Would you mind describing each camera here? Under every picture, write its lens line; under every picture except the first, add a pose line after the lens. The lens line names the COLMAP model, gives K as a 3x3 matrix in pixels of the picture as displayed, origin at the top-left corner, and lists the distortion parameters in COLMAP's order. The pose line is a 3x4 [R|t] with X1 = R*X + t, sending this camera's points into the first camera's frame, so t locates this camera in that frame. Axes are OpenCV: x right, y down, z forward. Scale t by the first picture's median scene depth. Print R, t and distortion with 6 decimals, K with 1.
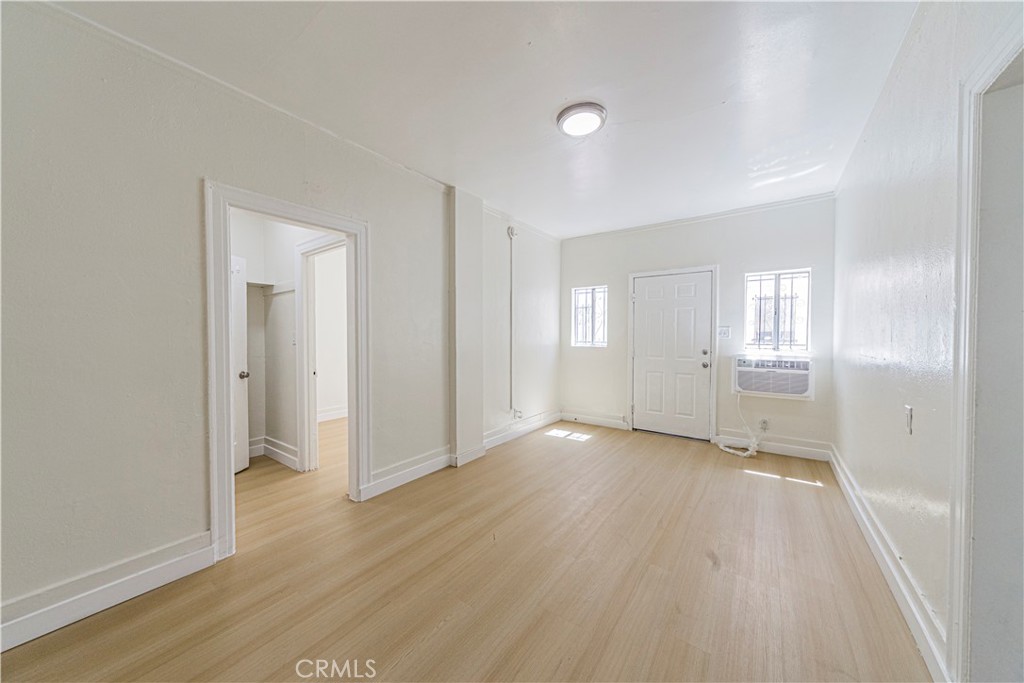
lens RADIAL K [[352.0, 0, 509.2], [0, 352.0, 342.1], [0, 0, 1]] dist [-0.000019, 0.000039]
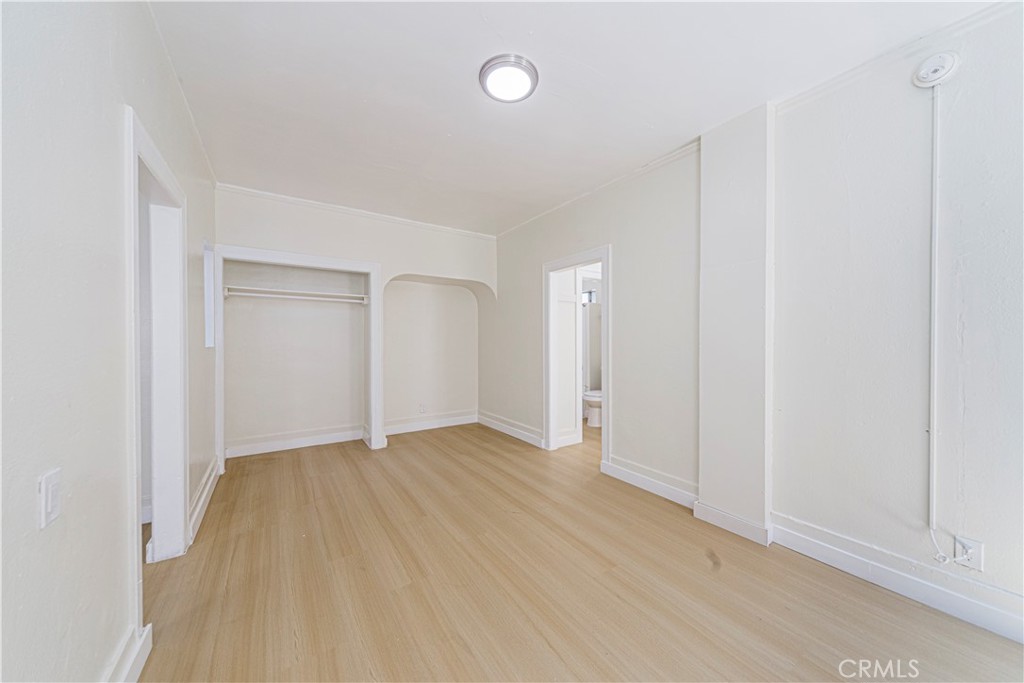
lens RADIAL K [[352.0, 0, 509.2], [0, 352.0, 342.1], [0, 0, 1]] dist [-0.000019, 0.000039]
pose [[-0.345237, 0.010306, -0.938459, 0.621829], [-0.016336, 0.999722, 0.016988, -0.015423], [0.938373, 0.021195, -0.344972, 0.812198]]
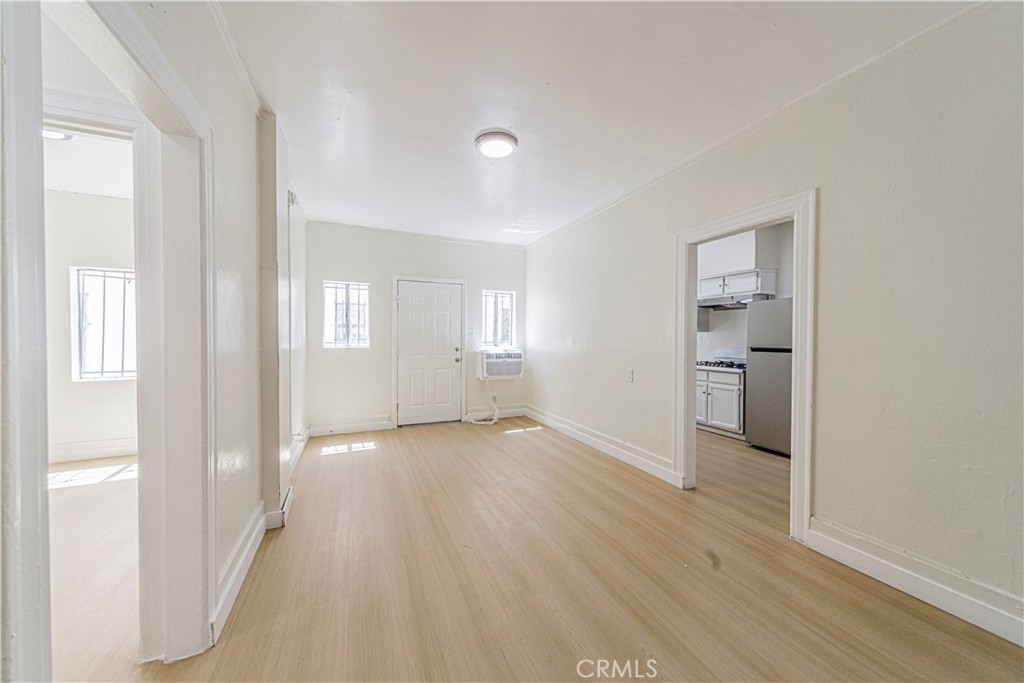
lens RADIAL K [[352.0, 0, 509.2], [0, 352.0, 342.1], [0, 0, 1]] dist [-0.000019, 0.000039]
pose [[0.500432, -0.011568, 0.865699, -0.472382], [0.014584, 0.999881, 0.004931, -0.000230], [-0.865653, 0.010158, 0.500541, 0.249739]]
